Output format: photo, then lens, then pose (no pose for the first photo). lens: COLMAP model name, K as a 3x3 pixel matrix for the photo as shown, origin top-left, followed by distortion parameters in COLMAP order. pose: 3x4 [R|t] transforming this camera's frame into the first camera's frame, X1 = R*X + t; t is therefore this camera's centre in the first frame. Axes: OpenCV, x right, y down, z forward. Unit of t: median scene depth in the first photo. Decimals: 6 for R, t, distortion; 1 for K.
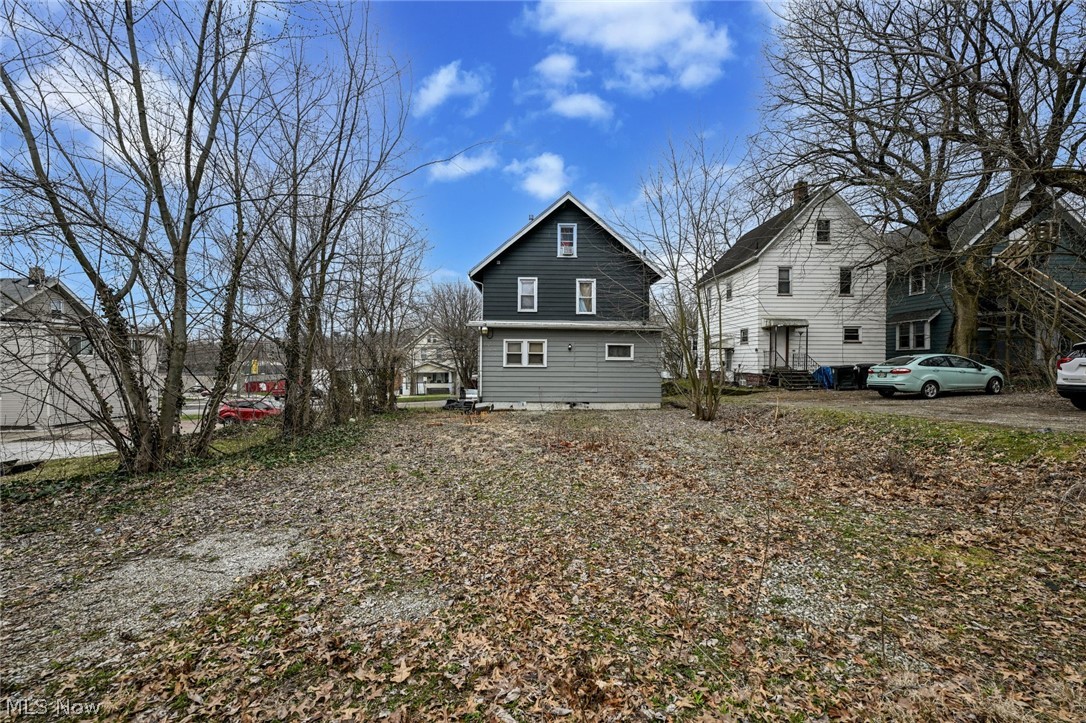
lens RADIAL K [[428.8, 0, 543.0], [0, 428.8, 361.5], [0, 0, 1]] dist [0.000808, 0.000038]
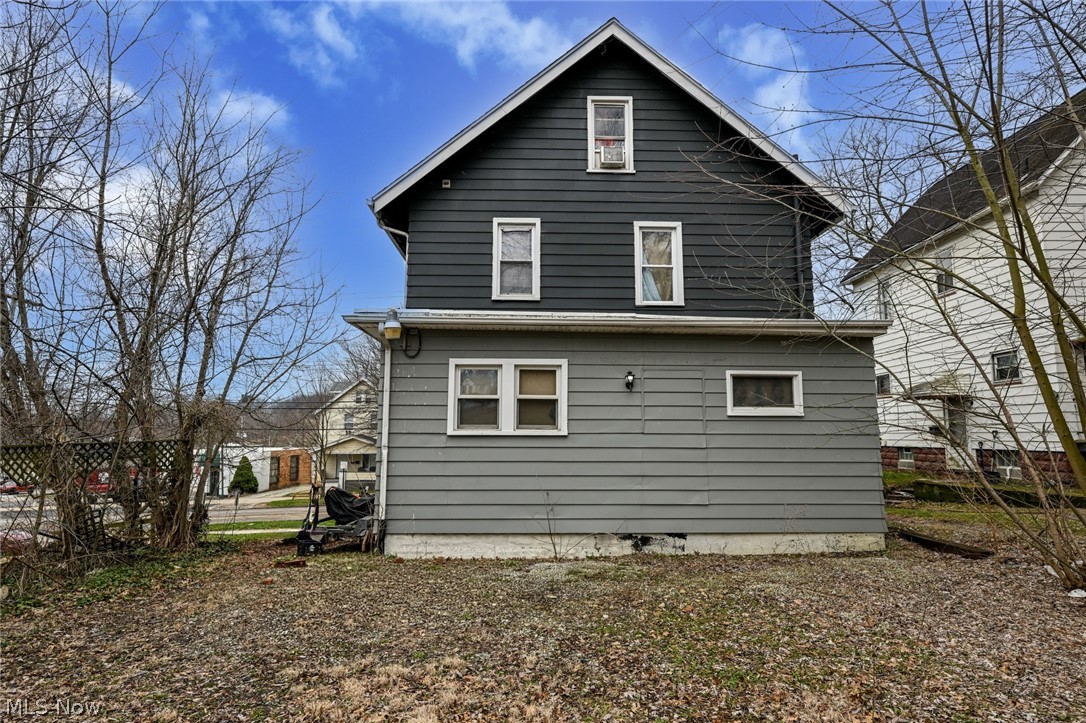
lens RADIAL K [[610.6, 0, 543.0], [0, 610.6, 361.5], [0, 0, 1]] dist [0.000823, 0.000566]
pose [[0.999977, -0.005294, -0.004287, -0.008549], [0.004725, 0.992351, -0.123355, 0.013462], [0.004908, 0.123332, 0.992353, 0.436562]]
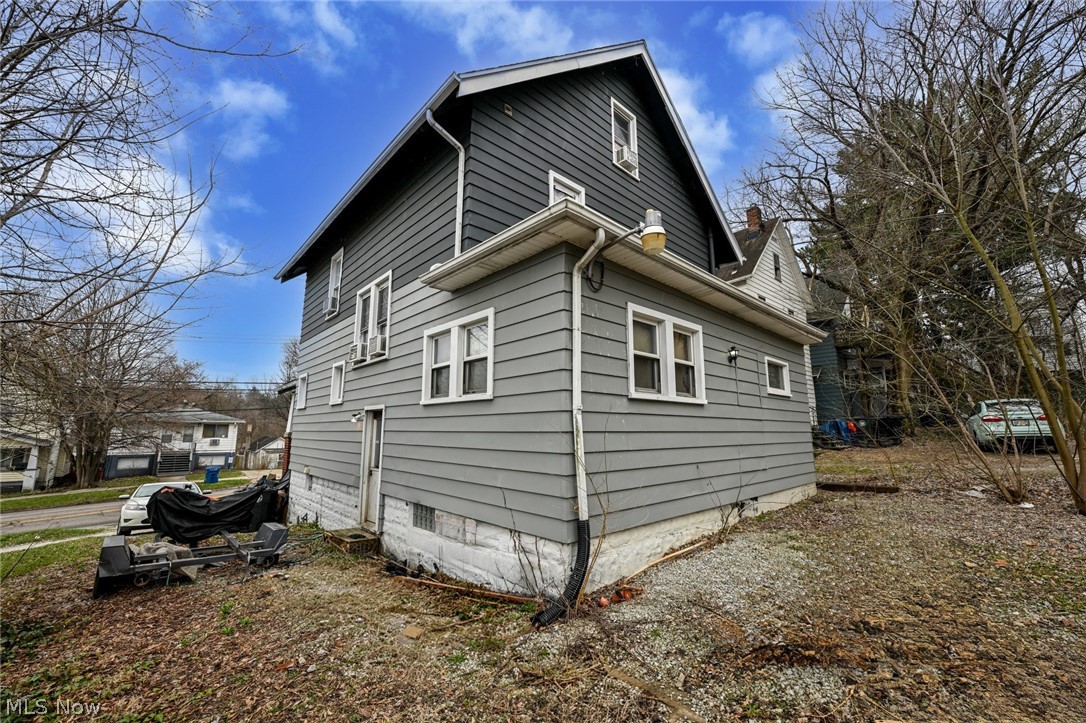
lens RADIAL K [[428.8, 0, 543.0], [0, 428.8, 361.5], [0, 0, 1]] dist [0.000808, 0.000038]
pose [[0.761963, 0.097473, 0.640244, -0.290370], [0.006972, 0.987317, -0.158610, 0.030192], [-0.647583, 0.125319, 0.751619, 0.746653]]
